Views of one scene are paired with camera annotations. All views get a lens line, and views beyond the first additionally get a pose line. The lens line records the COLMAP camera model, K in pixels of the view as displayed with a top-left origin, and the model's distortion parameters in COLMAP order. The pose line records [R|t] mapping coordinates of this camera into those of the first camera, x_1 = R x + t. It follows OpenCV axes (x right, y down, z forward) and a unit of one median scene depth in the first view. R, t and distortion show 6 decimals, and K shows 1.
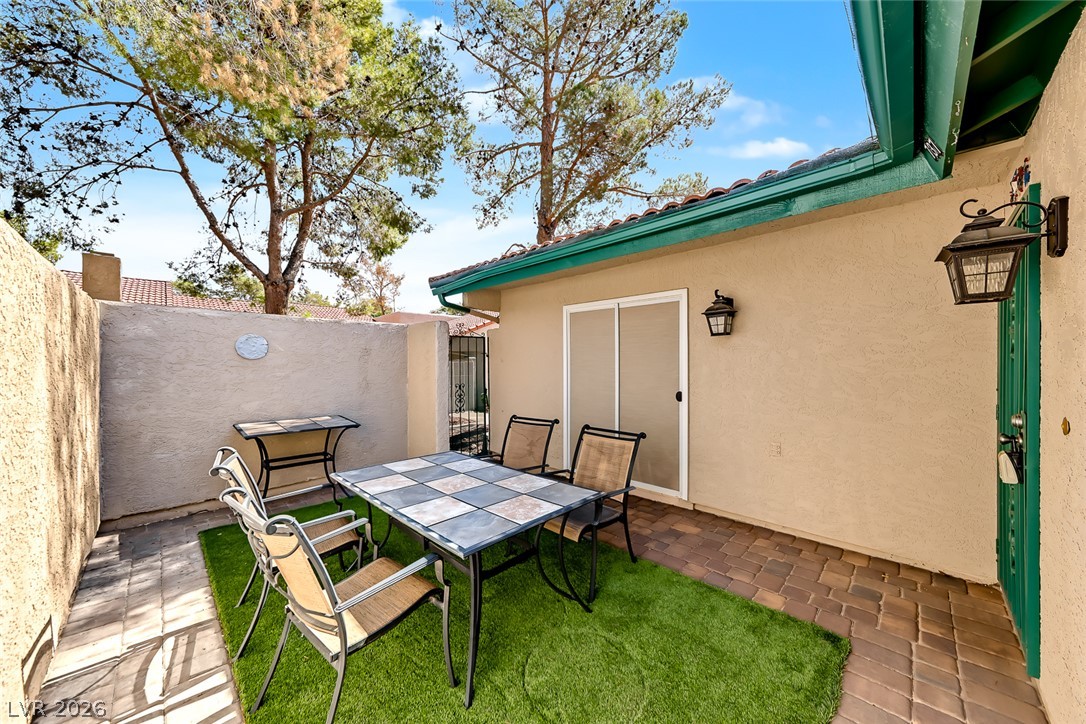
lens RADIAL K [[378.7, 0, 542.8], [0, 378.7, 365.8], [0, 0, 1]] dist [0.000435, 0.001132]
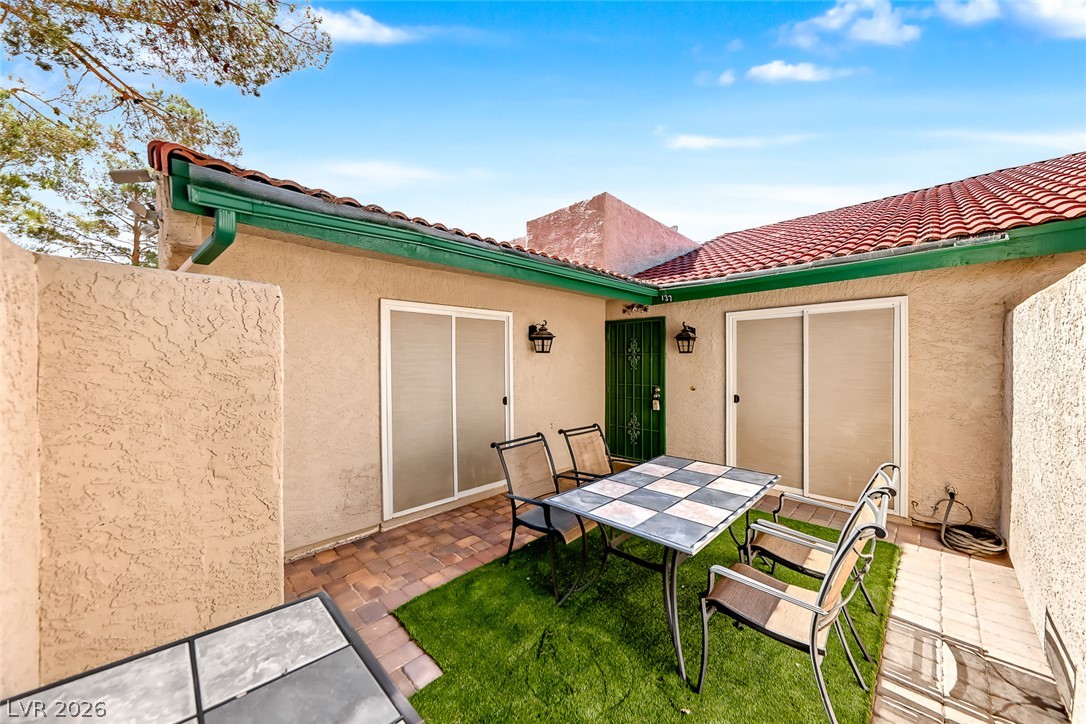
lens RADIAL K [[378.7, 0, 542.7], [0, 378.7, 362.8], [0, 0, 1]] dist [0.000435, 0.001132]
pose [[-0.007364, 0.001306, 0.999972, -1.169179], [0.006863, 0.999976, -0.001255, -0.051200], [-0.999949, 0.006853, -0.007373, 1.204841]]
